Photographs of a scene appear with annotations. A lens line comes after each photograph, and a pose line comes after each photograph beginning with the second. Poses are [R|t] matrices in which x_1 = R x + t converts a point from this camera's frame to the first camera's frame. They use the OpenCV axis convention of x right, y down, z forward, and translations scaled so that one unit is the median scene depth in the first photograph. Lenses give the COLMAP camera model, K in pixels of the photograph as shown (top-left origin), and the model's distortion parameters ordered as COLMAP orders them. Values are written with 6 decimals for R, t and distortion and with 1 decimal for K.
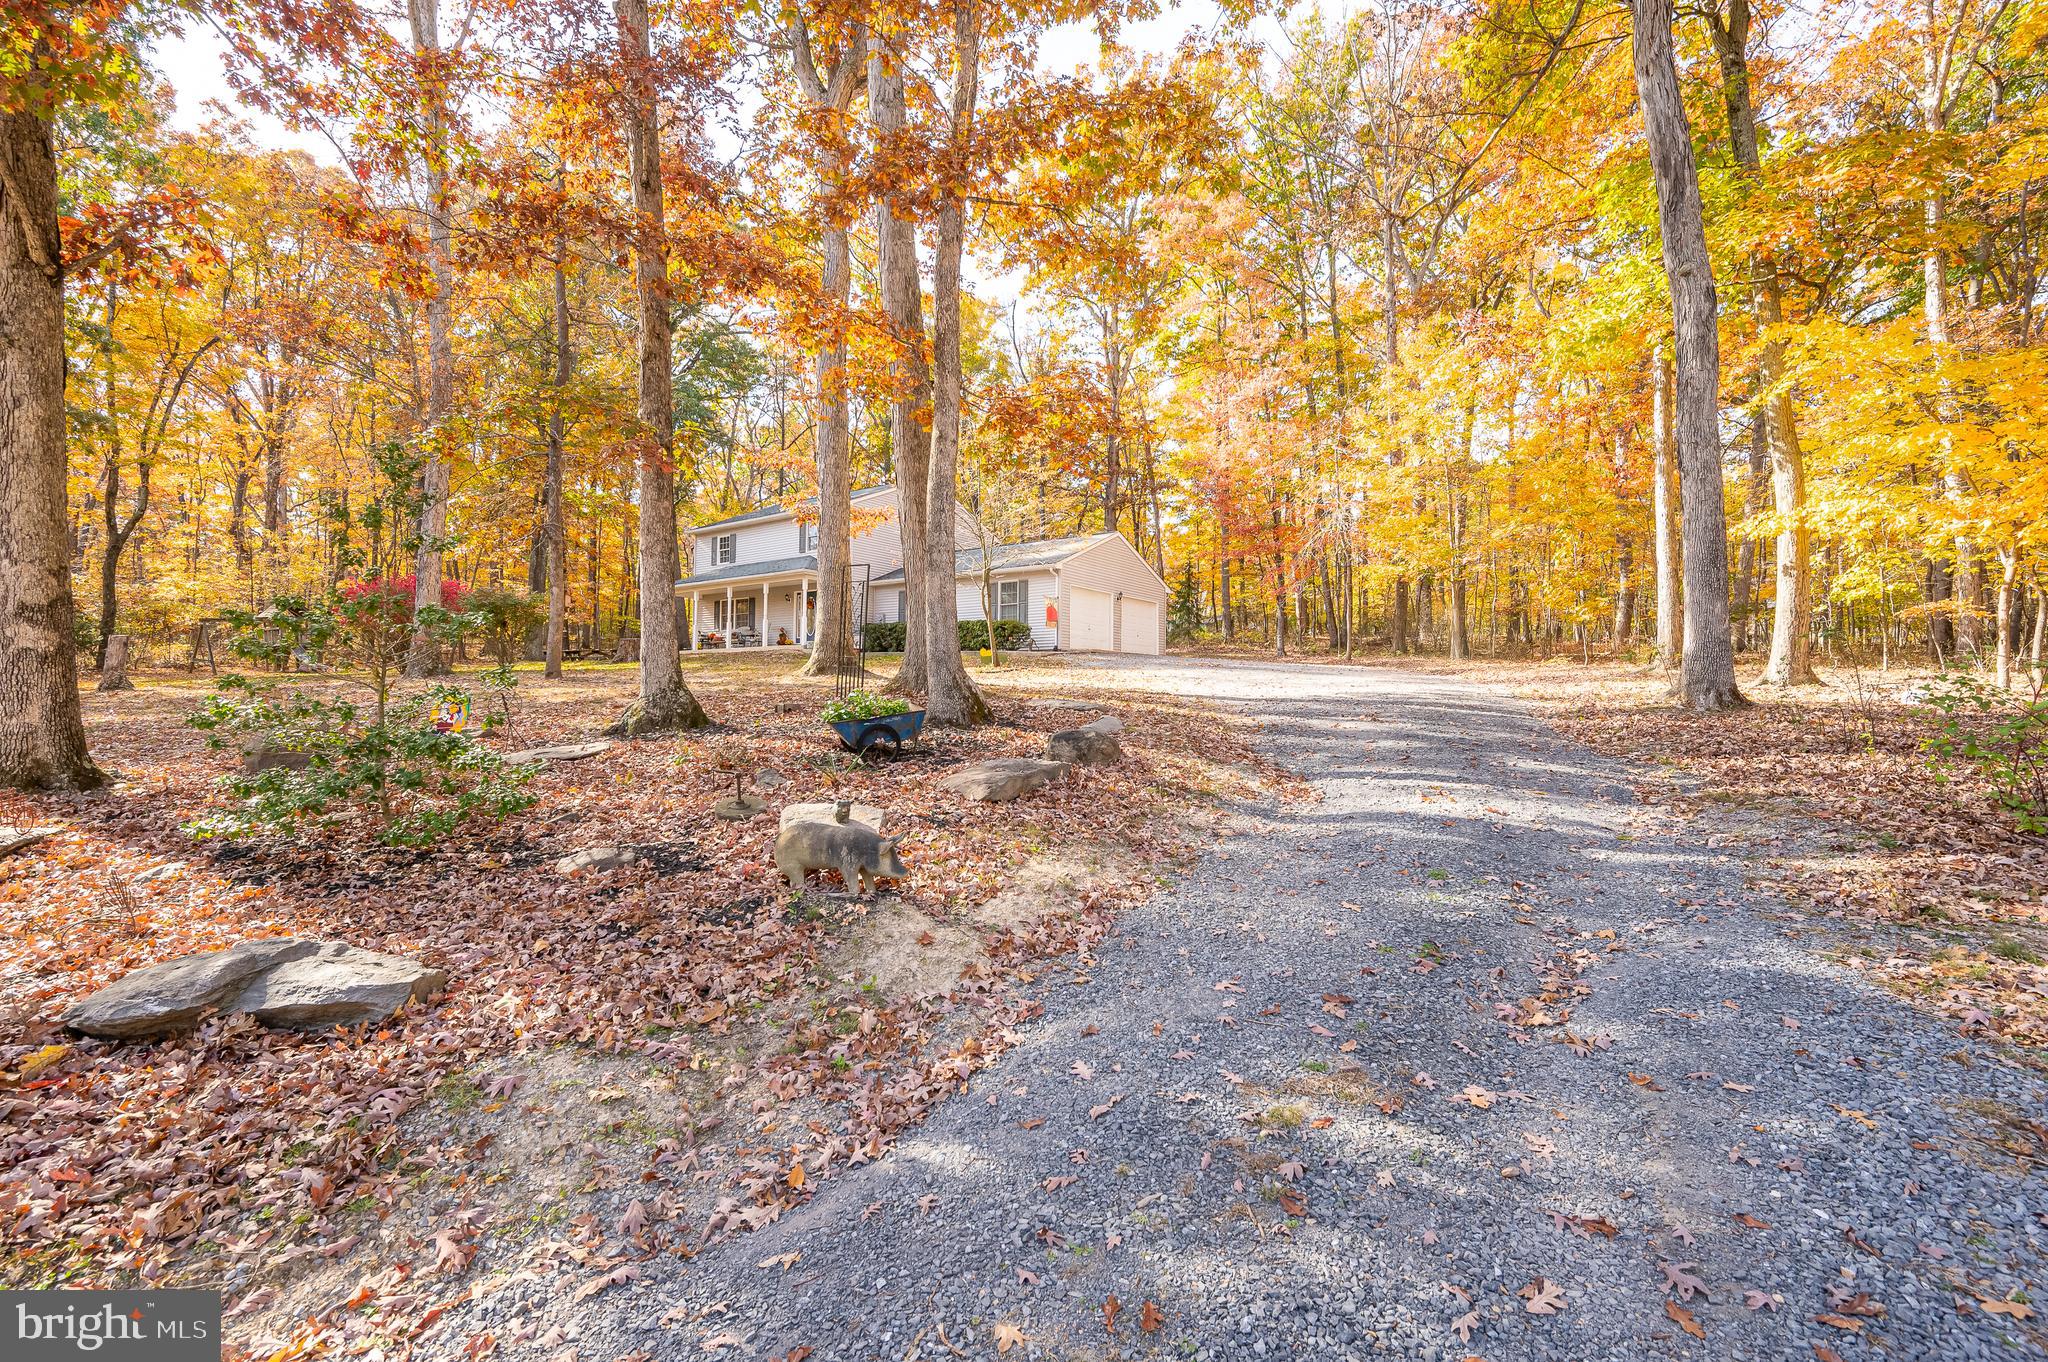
lens RADIAL K [[906.7, 0, 1035.0], [0, 906.7, 688.8], [0, 0, 1]] dist [0.003163, 0.000201]
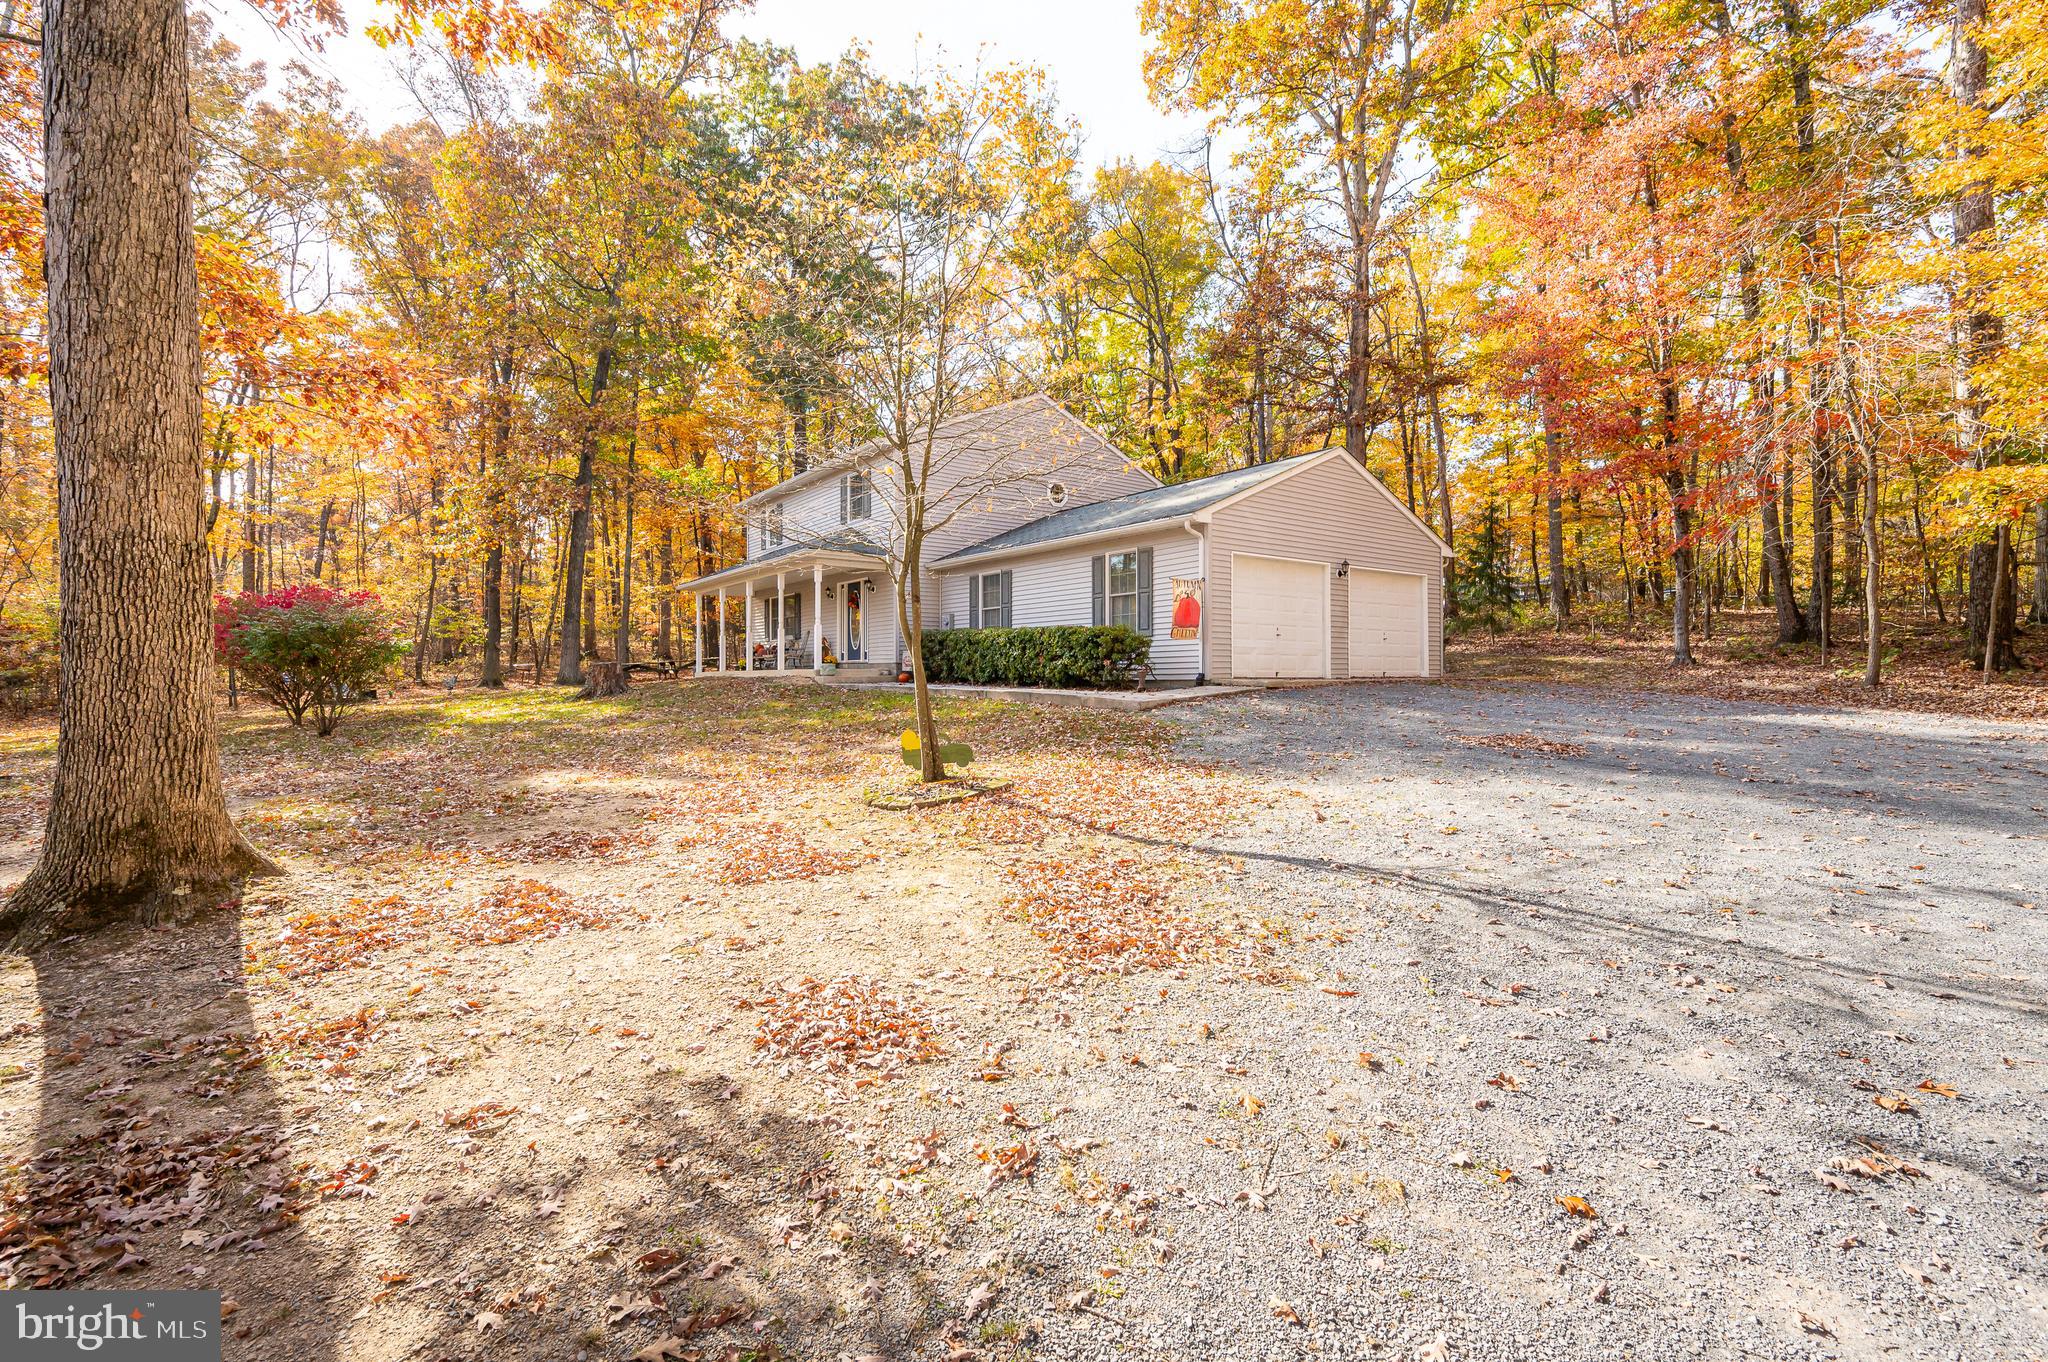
lens RADIAL K [[926.0, 0, 1024.0], [0, 926.0, 681.0], [0, 0, 1]] dist [0.000852, -0.000221]
pose [[0.953258, -0.010172, -0.301986, 0.066411], [0.016791, 0.999672, 0.019330, -0.042626], [0.301690, -0.023497, 0.953116, 0.359038]]
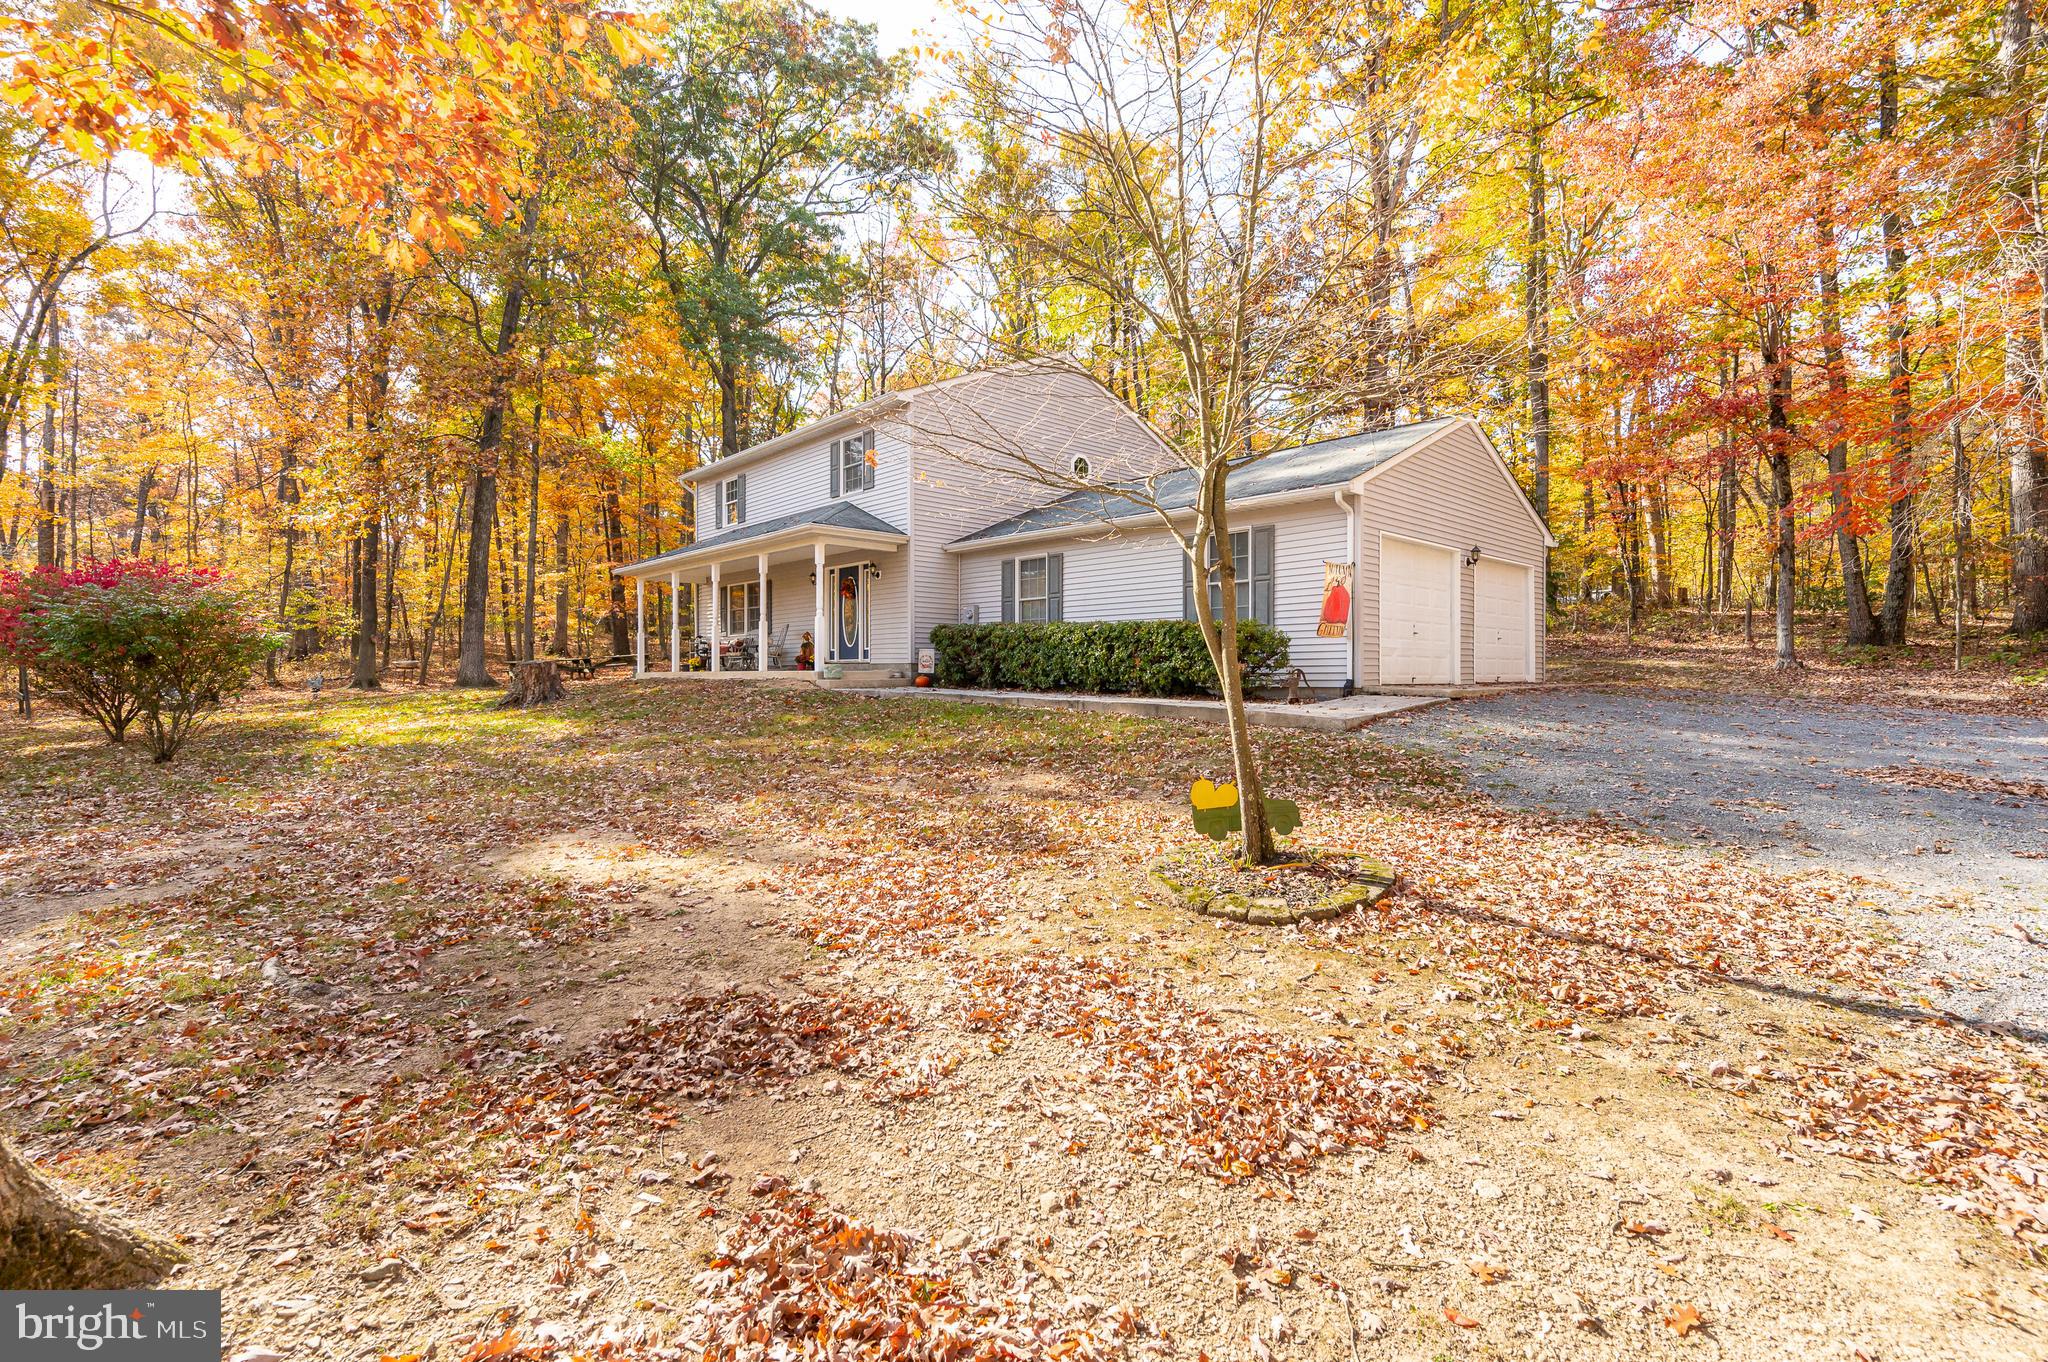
lens RADIAL K [[928.2, 0, 1024.0], [0, 928.2, 681.0], [0, 0, 1]] dist [-0.002060, 0.000047]
pose [[0.981792, -0.008425, -0.189772, -0.033070], [0.013380, 0.999602, 0.024843, -0.046031], [0.189488, -0.026929, 0.981514, 0.422129]]
